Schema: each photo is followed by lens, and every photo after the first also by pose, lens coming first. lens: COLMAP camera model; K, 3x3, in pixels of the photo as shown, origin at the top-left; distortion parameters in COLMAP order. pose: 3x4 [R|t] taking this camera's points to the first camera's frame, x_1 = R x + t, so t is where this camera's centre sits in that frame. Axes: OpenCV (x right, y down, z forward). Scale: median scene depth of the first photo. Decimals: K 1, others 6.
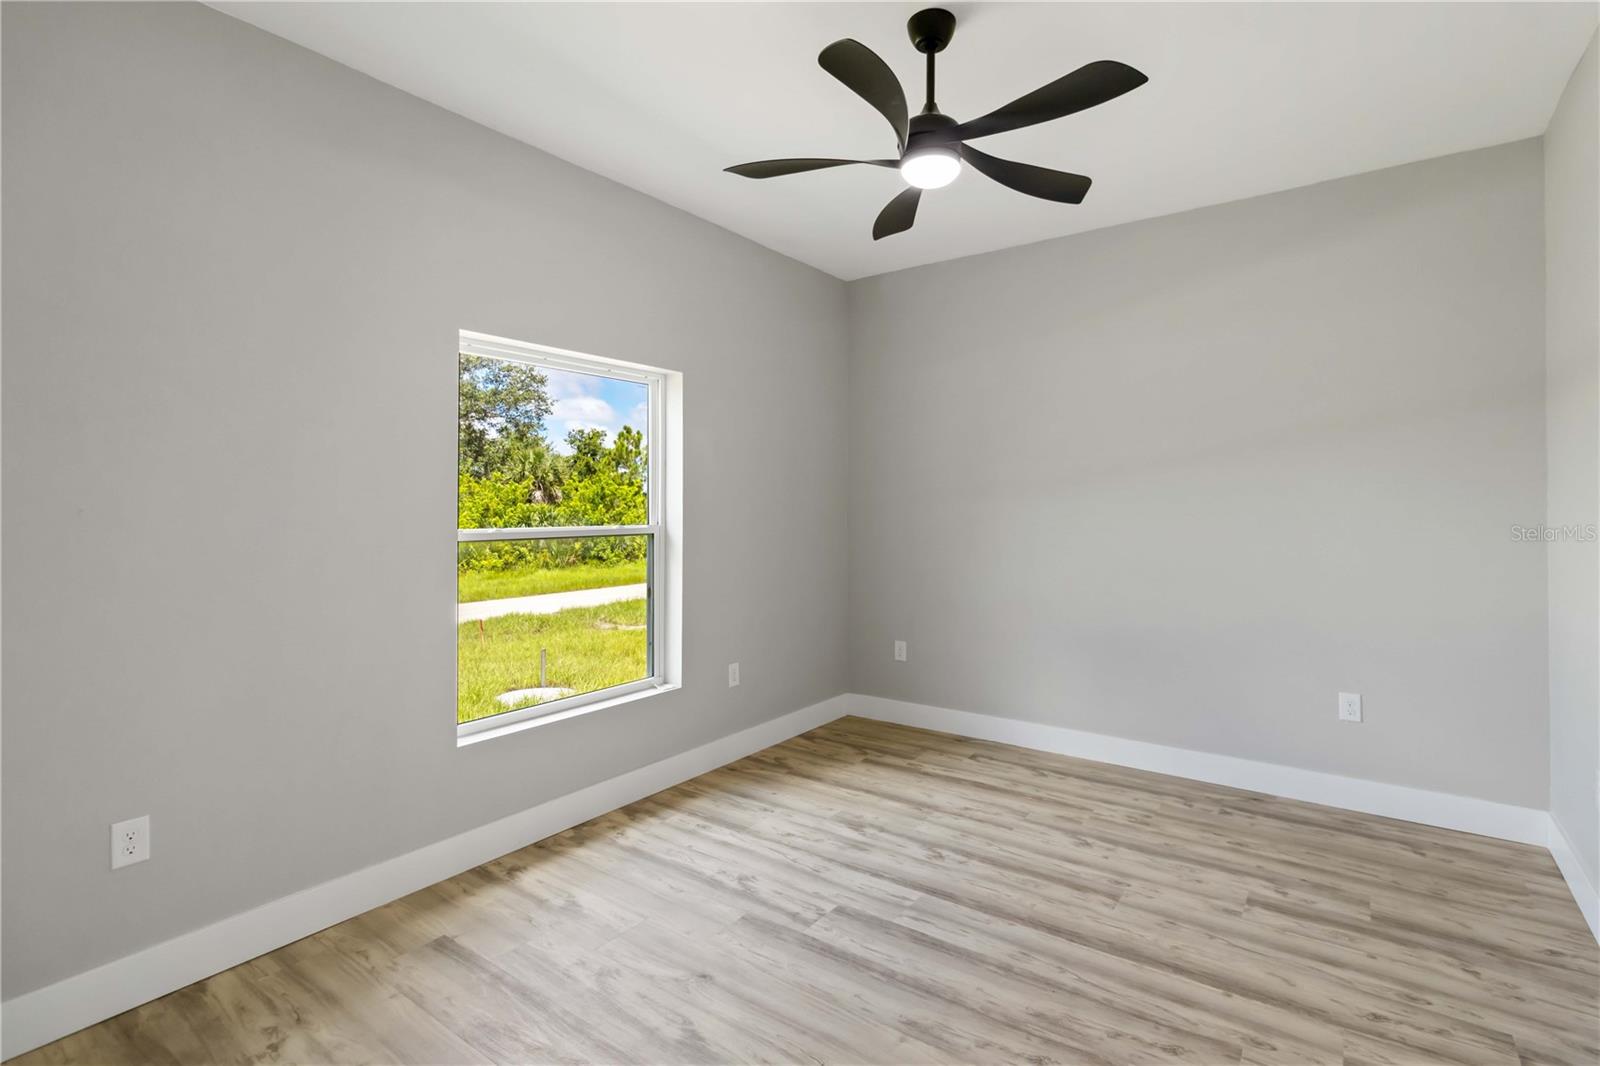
lens RADIAL K [[767.5, 0, 818.4], [0, 767.5, 530.6], [0, 0, 1]] dist [0.004523, 0.000284]
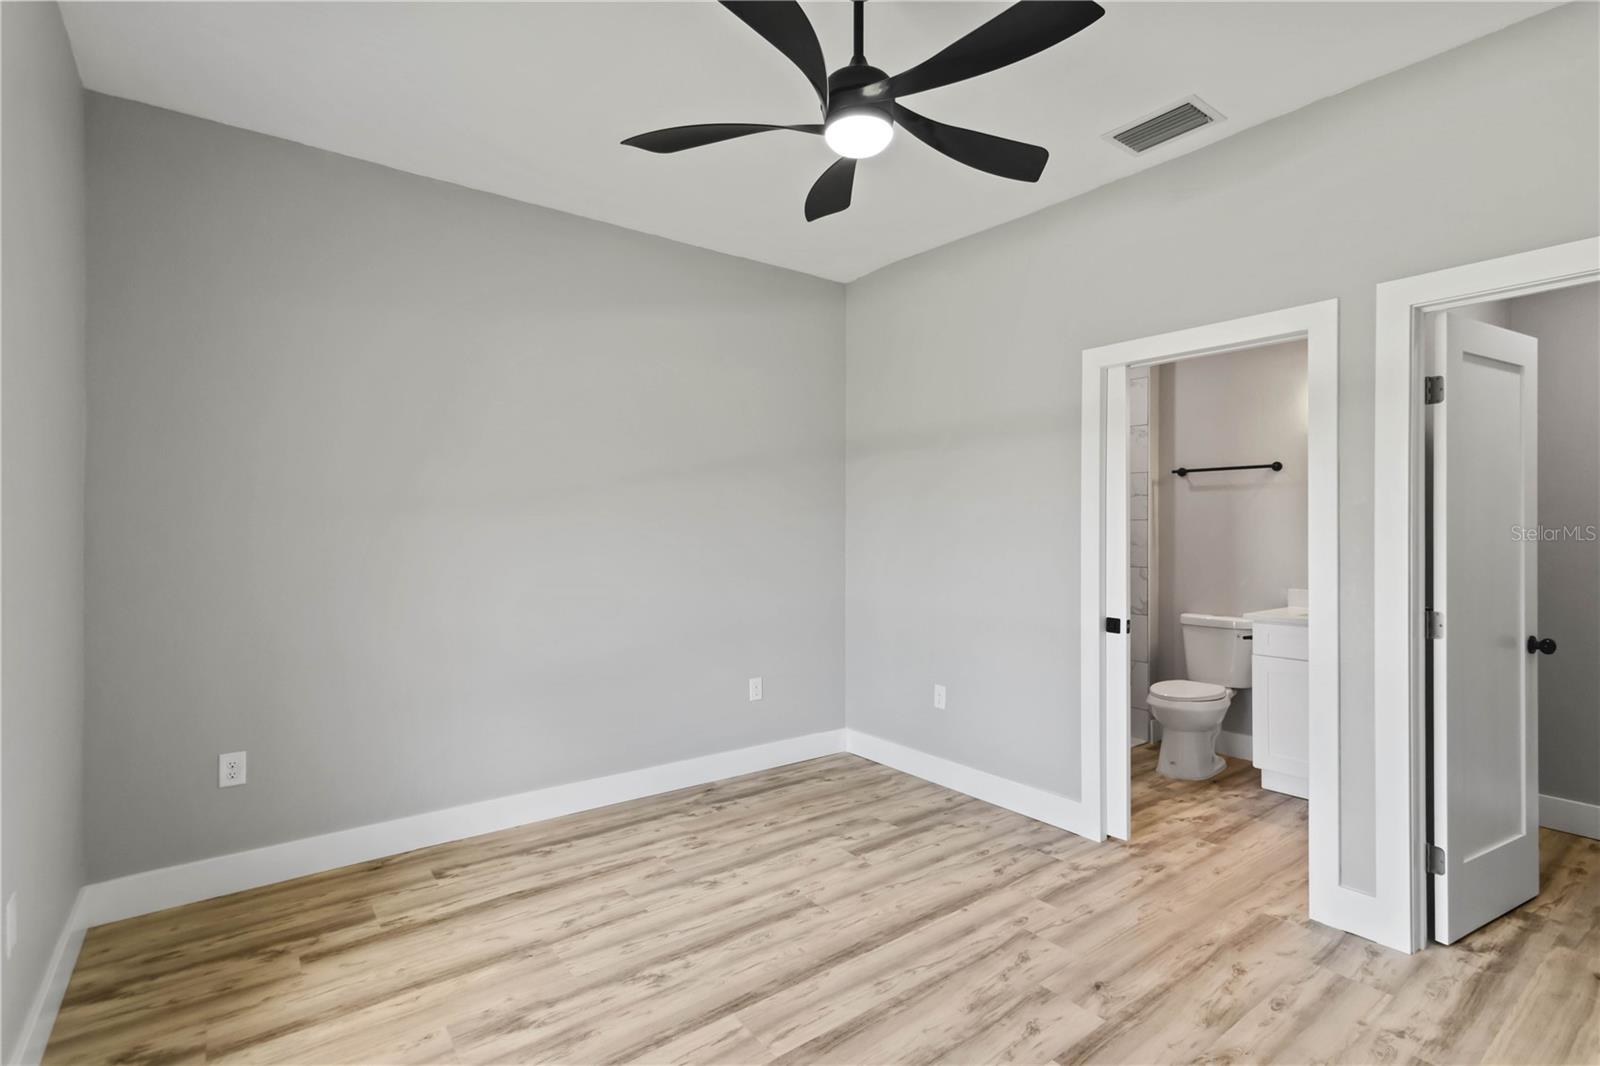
lens RADIAL K [[767.5, 0, 818.4], [0, 767.5, 530.6], [0, 0, 1]] dist [0.004523, 0.000284]
pose [[0.276258, -0.000903, 0.961083, -0.519892], [0.028288, 0.999574, -0.007192, -0.021004], [-0.960667, 0.029174, 0.276166, 0.577385]]
